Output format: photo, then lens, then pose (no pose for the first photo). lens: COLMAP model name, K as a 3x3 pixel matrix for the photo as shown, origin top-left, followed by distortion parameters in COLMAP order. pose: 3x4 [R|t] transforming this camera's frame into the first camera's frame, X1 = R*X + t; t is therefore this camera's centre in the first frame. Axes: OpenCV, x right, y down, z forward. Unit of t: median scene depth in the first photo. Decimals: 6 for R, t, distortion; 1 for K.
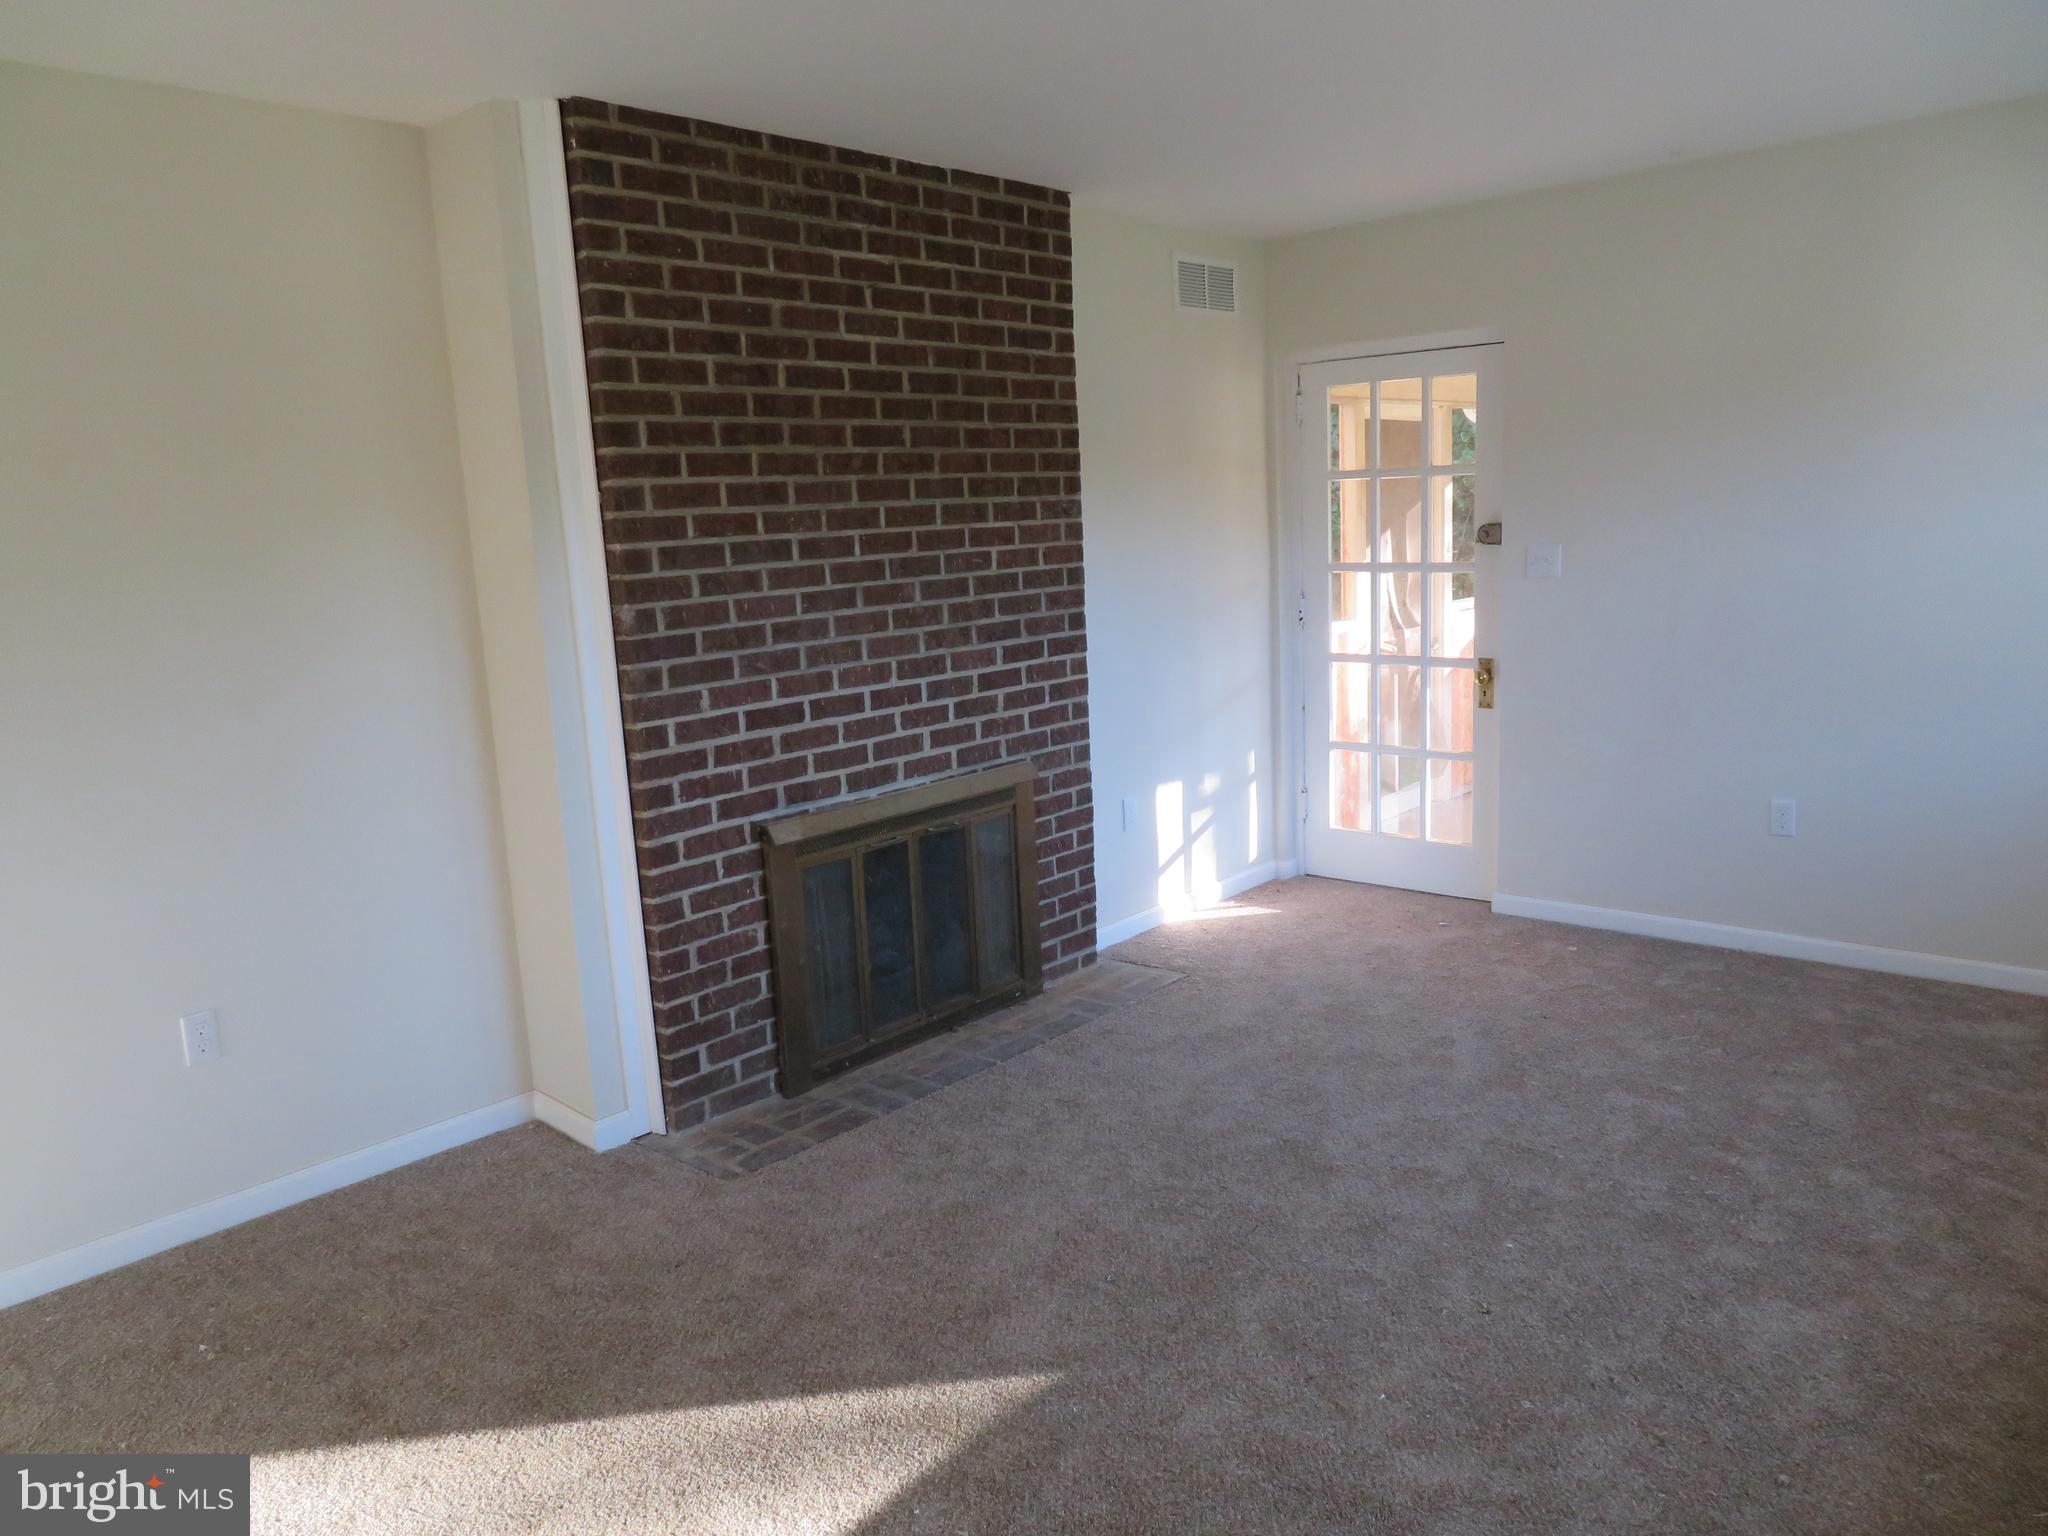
lens RADIAL K [[1463.5, 0, 1015.5], [0, 1463.5, 768.6], [0, 0, 1]] dist [-0.013613, 0.009368]
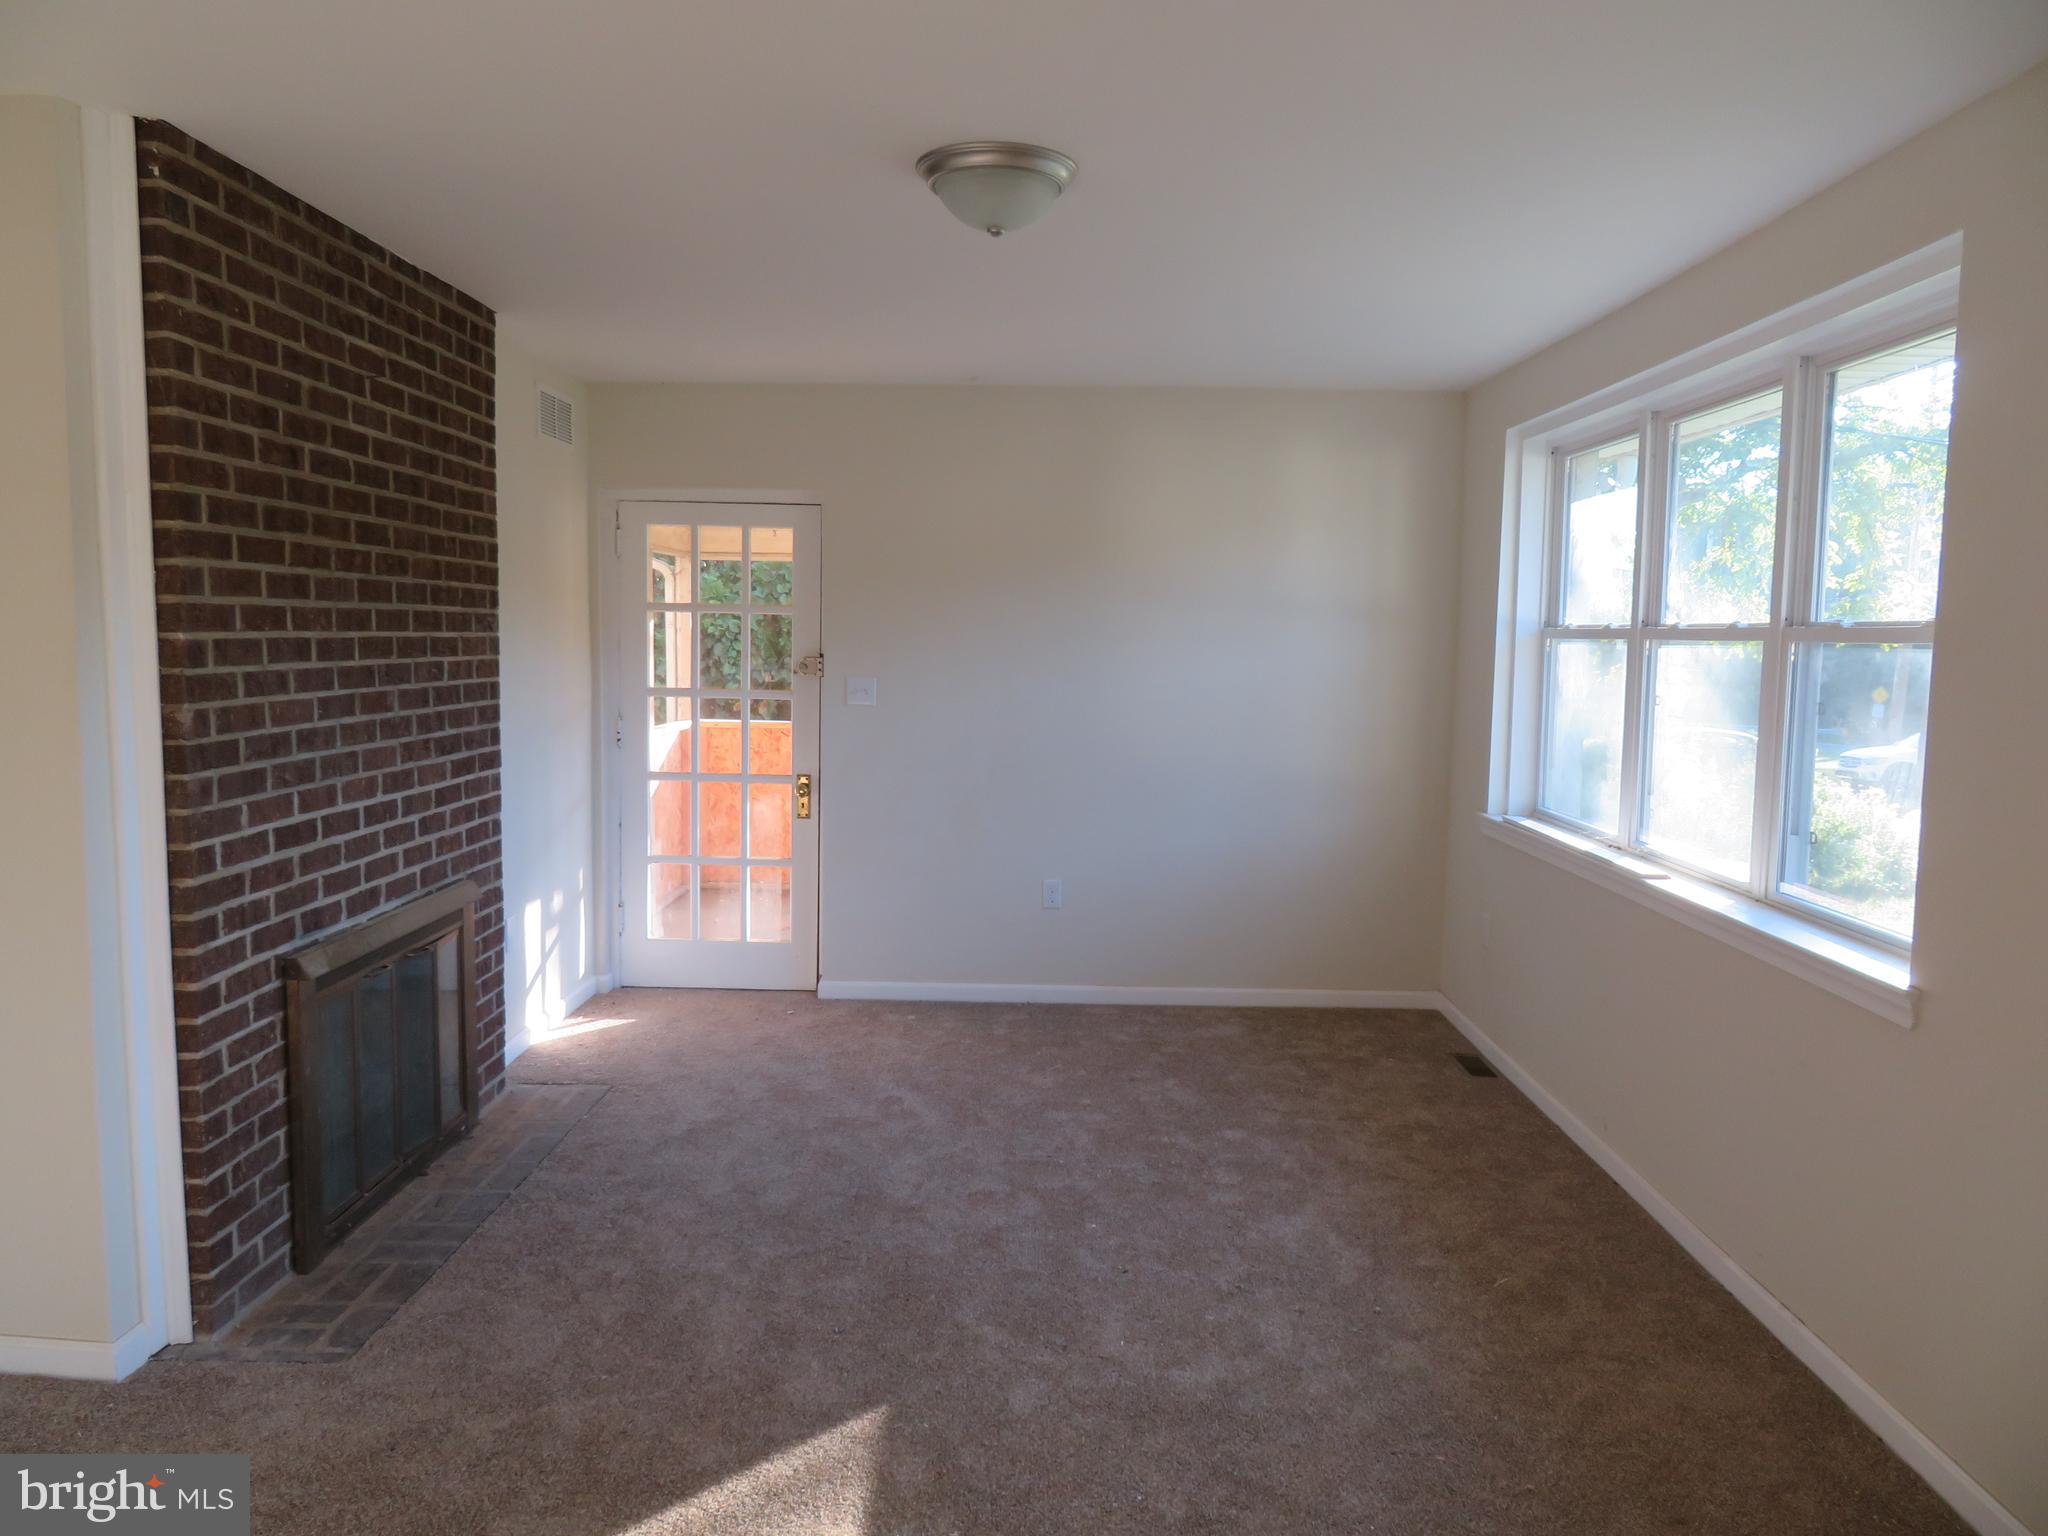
lens RADIAL K [[1463.5, 0, 1020.4], [0, 1463.5, 768.1], [0, 0, 1]] dist [-0.013613, 0.009368]
pose [[0.756324, -0.001792, 0.654194, -0.410862], [0.063090, 0.995535, -0.070213, 0.014150], [-0.651147, 0.094377, 0.753060, 0.042421]]
